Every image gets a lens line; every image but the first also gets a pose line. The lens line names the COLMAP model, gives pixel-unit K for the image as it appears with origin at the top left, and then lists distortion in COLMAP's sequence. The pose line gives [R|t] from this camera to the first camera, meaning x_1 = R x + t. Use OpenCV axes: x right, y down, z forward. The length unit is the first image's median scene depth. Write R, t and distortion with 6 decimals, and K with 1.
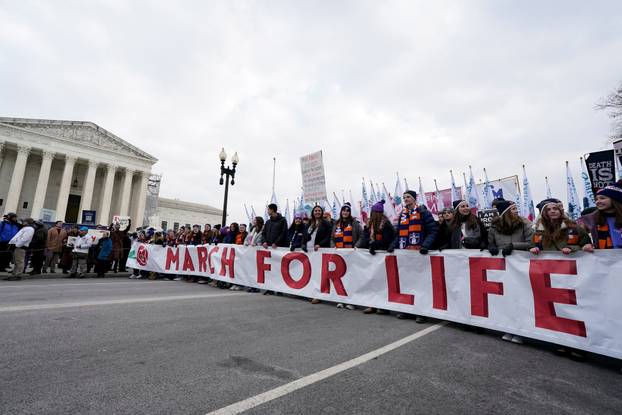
lens RADIAL K [[303.7, 0, 311.0], [0, 303.7, 207.5], [0, 0, 1]] dist [-0.044261, 0.021228]
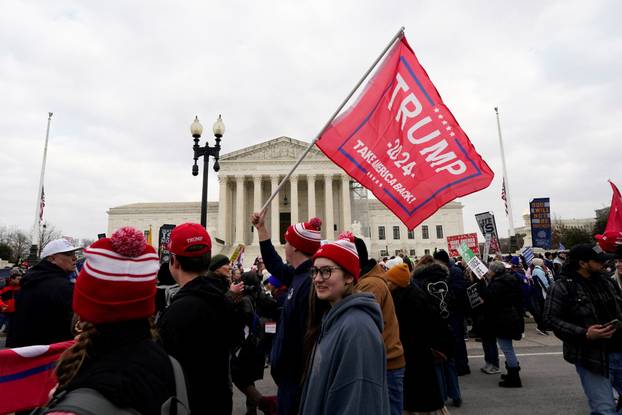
lens RADIAL K [[360.2, 0, 311.0], [0, 360.2, 207.5], [0, 0, 1]] dist [-0.003498, -0.000676]
pose [[0.686196, -0.155539, -0.710593, 0.358162], [0.165658, 0.984618, -0.055549, 0.064521], [0.708302, -0.079598, 0.701407, 0.645485]]
